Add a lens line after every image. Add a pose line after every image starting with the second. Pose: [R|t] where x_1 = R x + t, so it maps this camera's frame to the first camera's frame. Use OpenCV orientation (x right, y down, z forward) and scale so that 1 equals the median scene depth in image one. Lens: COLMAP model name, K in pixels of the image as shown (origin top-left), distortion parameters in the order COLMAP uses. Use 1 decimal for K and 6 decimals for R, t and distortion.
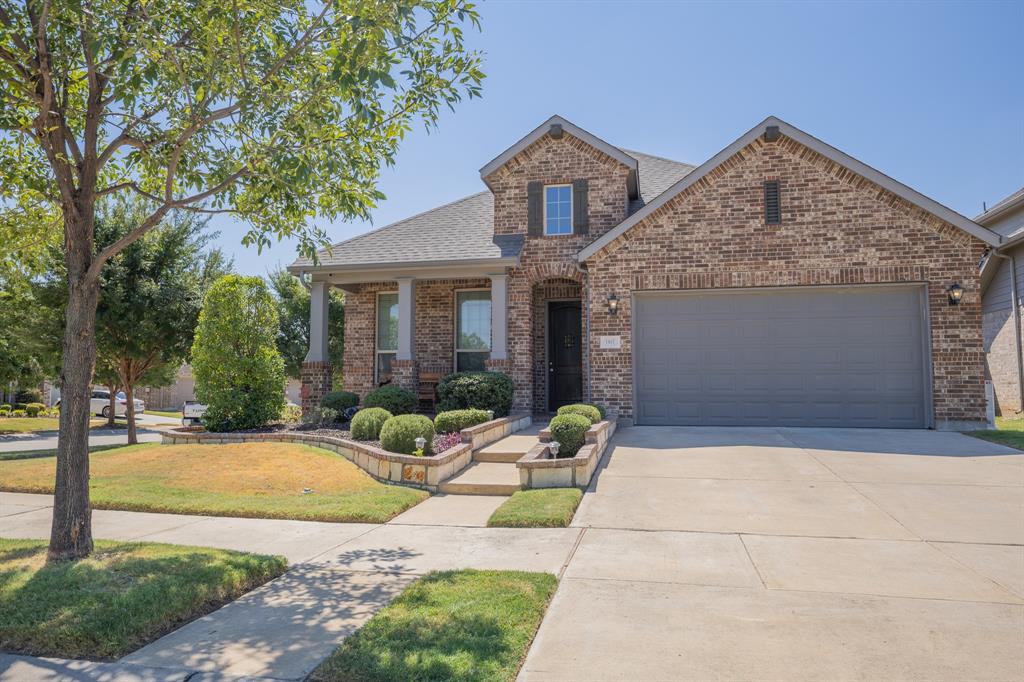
lens RADIAL K [[705.7, 0, 511.8], [0, 705.7, 340.6], [0, 0, 1]] dist [-0.000171, -0.000011]
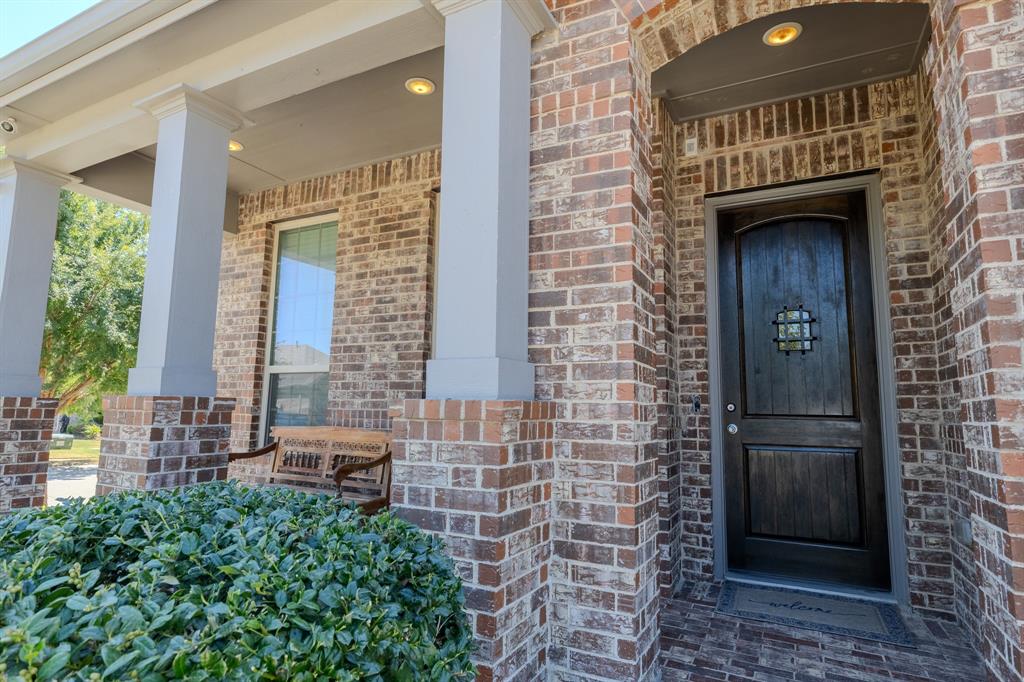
lens RADIAL K [[555.6, 0, 511.3], [0, 555.6, 341.6], [0, 0, 1]] dist [0.001270, 0.000346]
pose [[0.964466, -0.014380, -0.263816, 0.030267], [0.001374, 0.998777, -0.049417, 0.017177], [0.264204, 0.047299, 0.963306, 0.793218]]
